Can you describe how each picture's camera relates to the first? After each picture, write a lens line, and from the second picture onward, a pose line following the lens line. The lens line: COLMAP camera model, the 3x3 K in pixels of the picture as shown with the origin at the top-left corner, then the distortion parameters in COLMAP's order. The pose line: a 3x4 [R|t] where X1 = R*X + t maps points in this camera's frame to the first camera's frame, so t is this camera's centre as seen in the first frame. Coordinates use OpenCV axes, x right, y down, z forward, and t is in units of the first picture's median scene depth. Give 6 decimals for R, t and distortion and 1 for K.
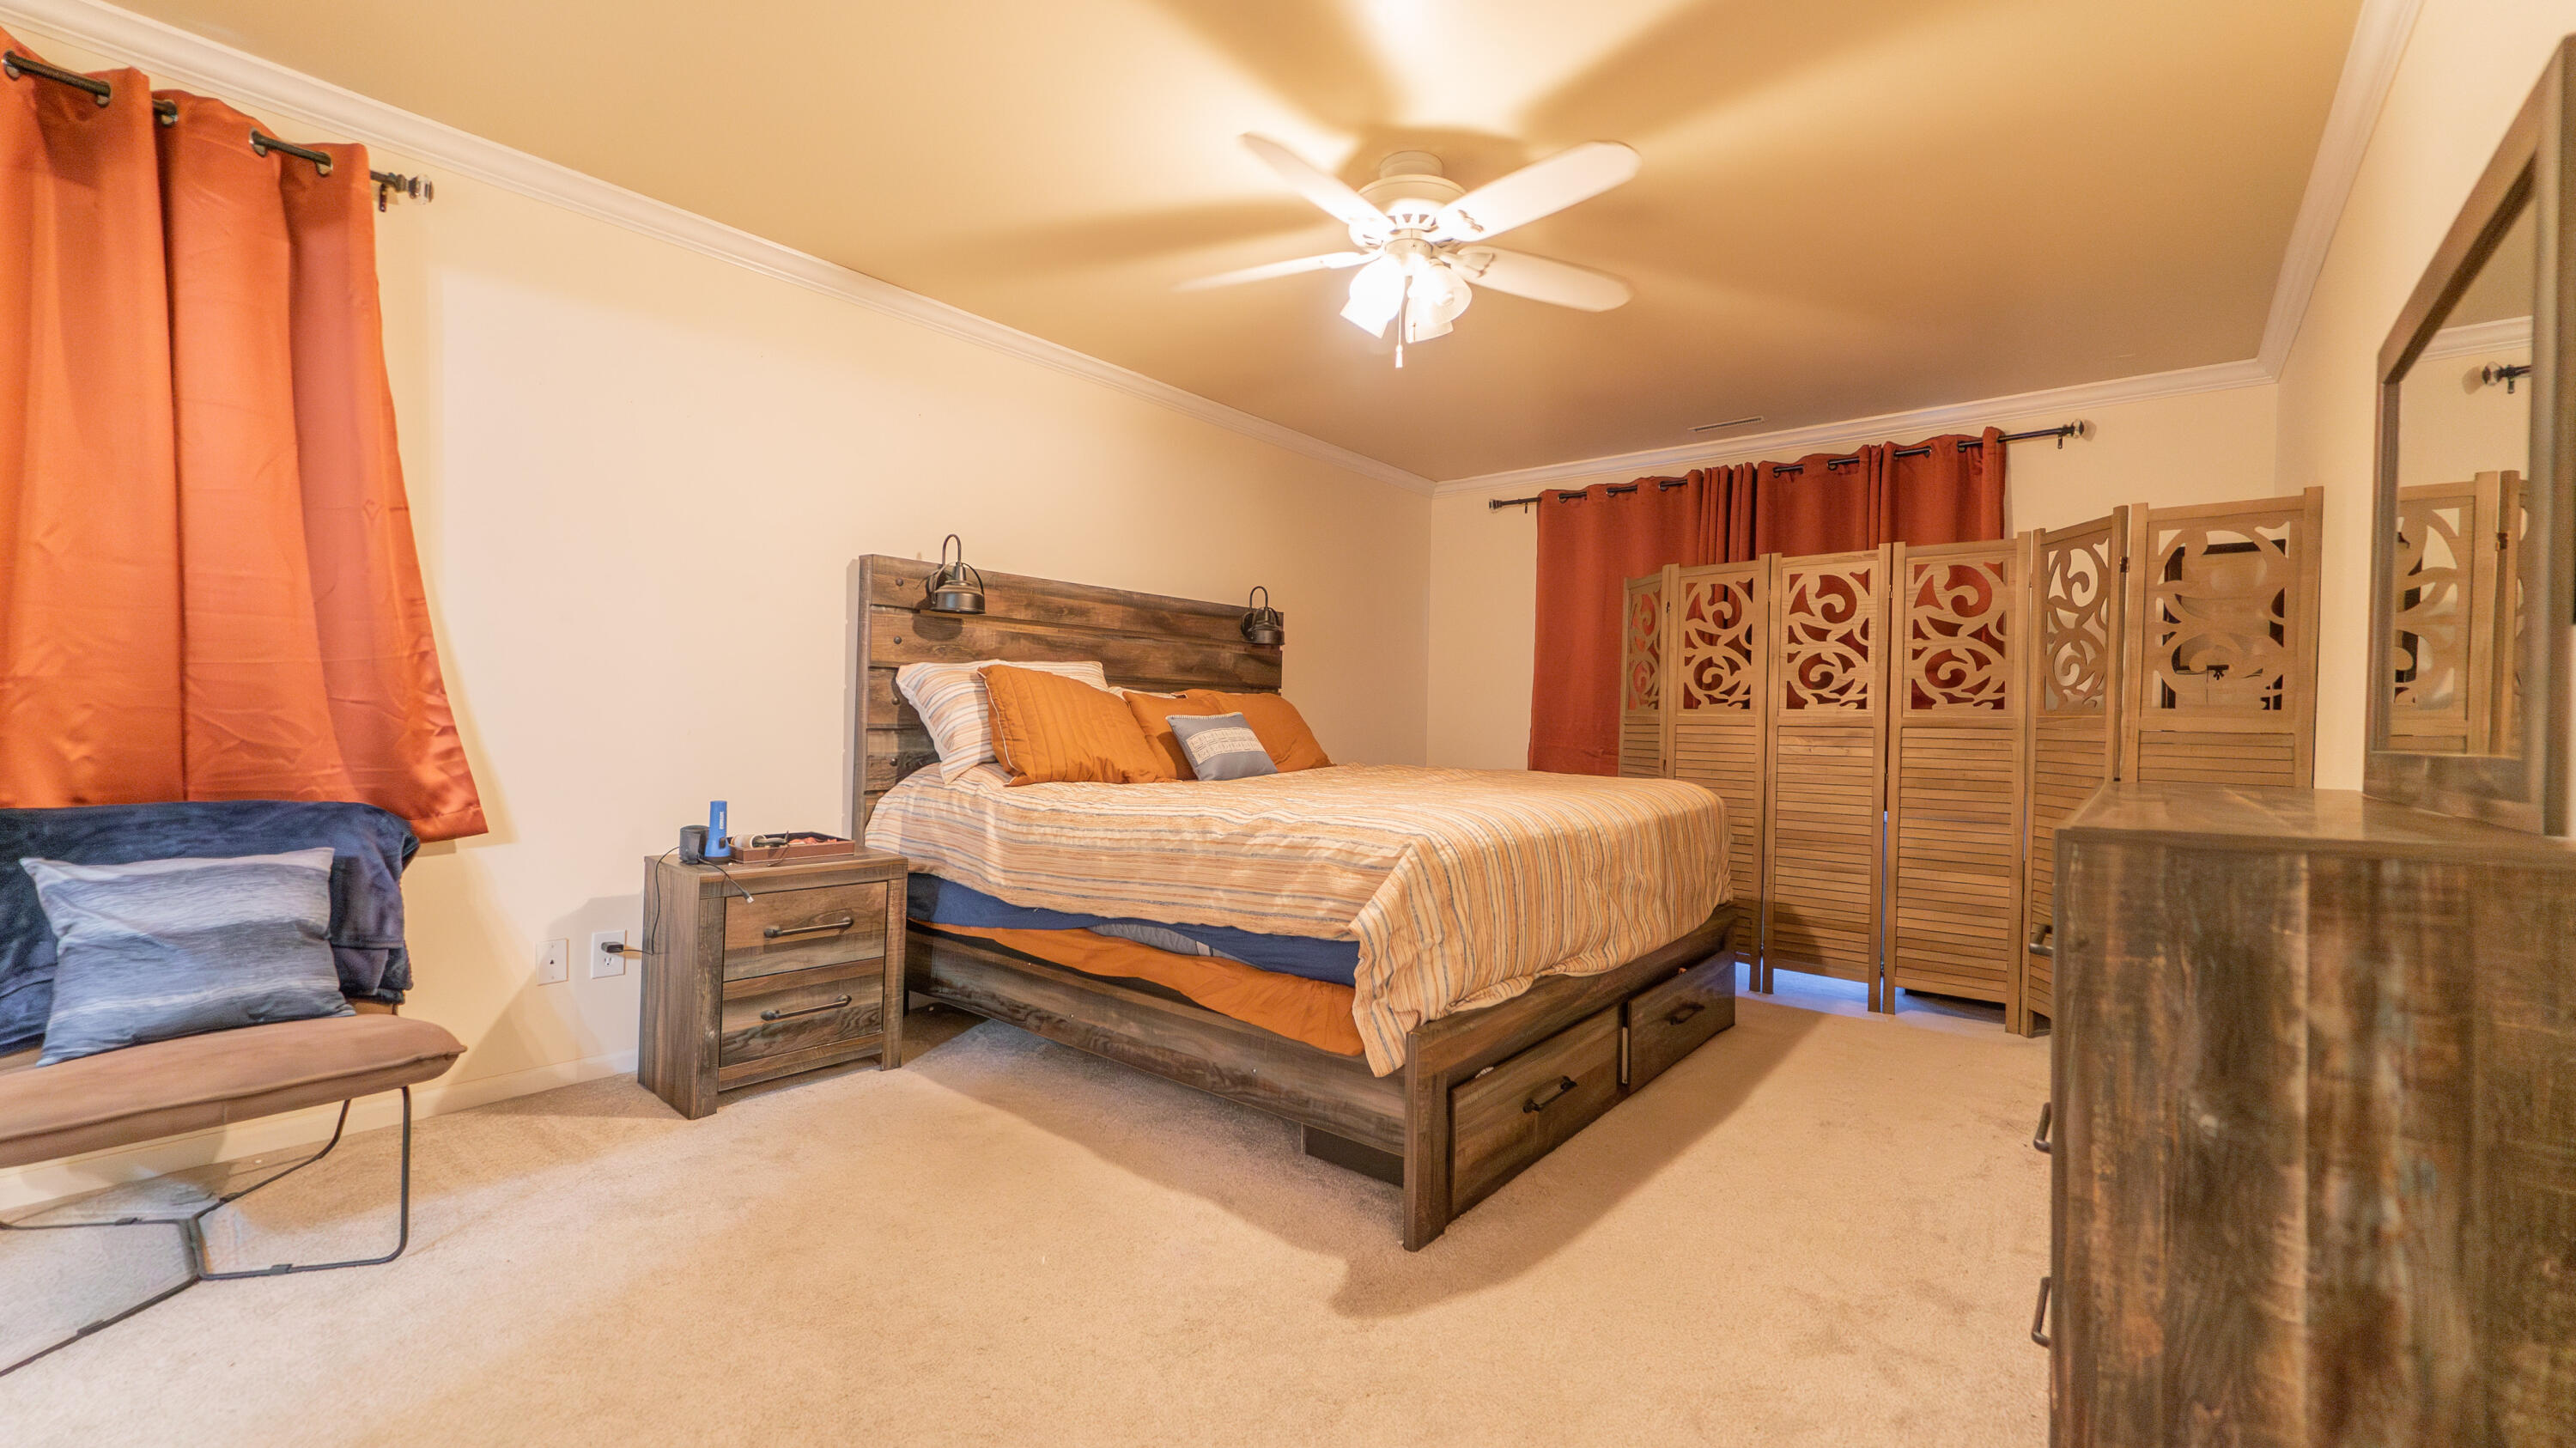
lens RADIAL K [[1026.3, 0, 1288.0], [0, 1026.3, 724.0], [0, 0, 1]] dist [0.013666, -0.007690]
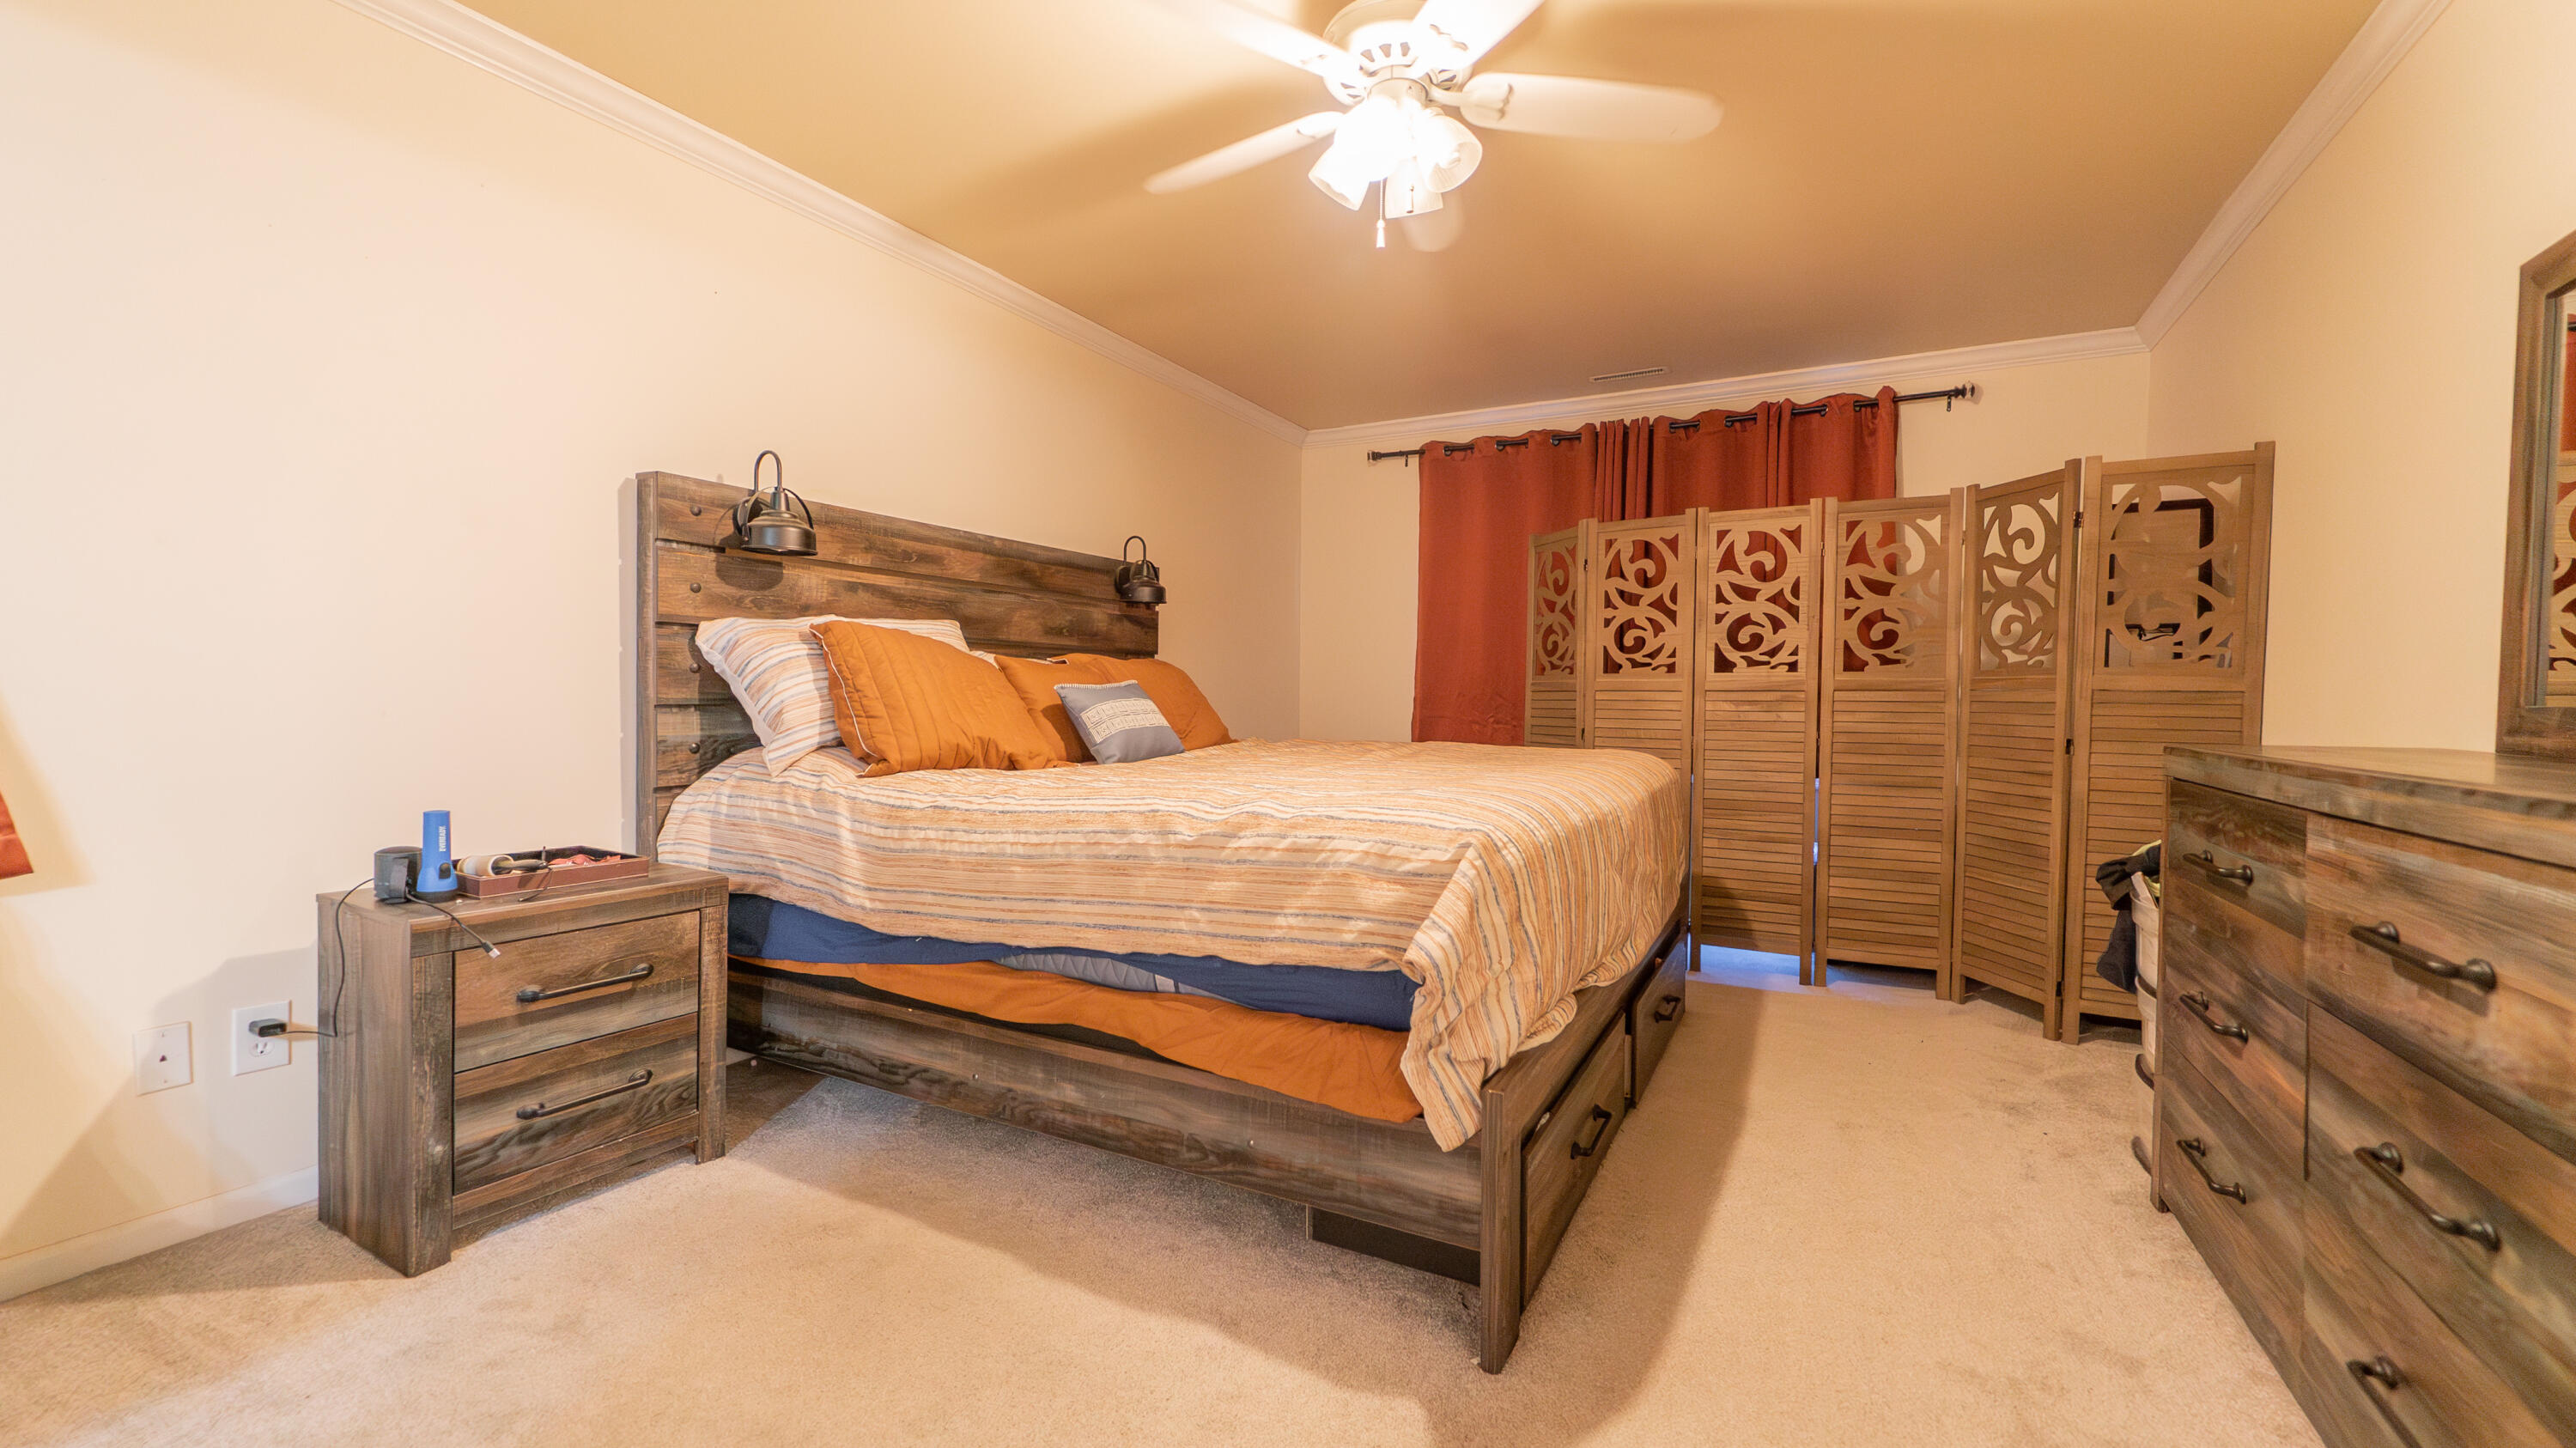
lens RADIAL K [[1026.3, 0, 1288.0], [0, 1026.3, 724.0], [0, 0, 1]] dist [0.013666, -0.007690]
pose [[0.980749, -0.016149, 0.194602, -0.107389], [0.011006, 0.999562, 0.027481, 0.003066], [-0.194960, -0.024810, 0.980497, 0.178898]]
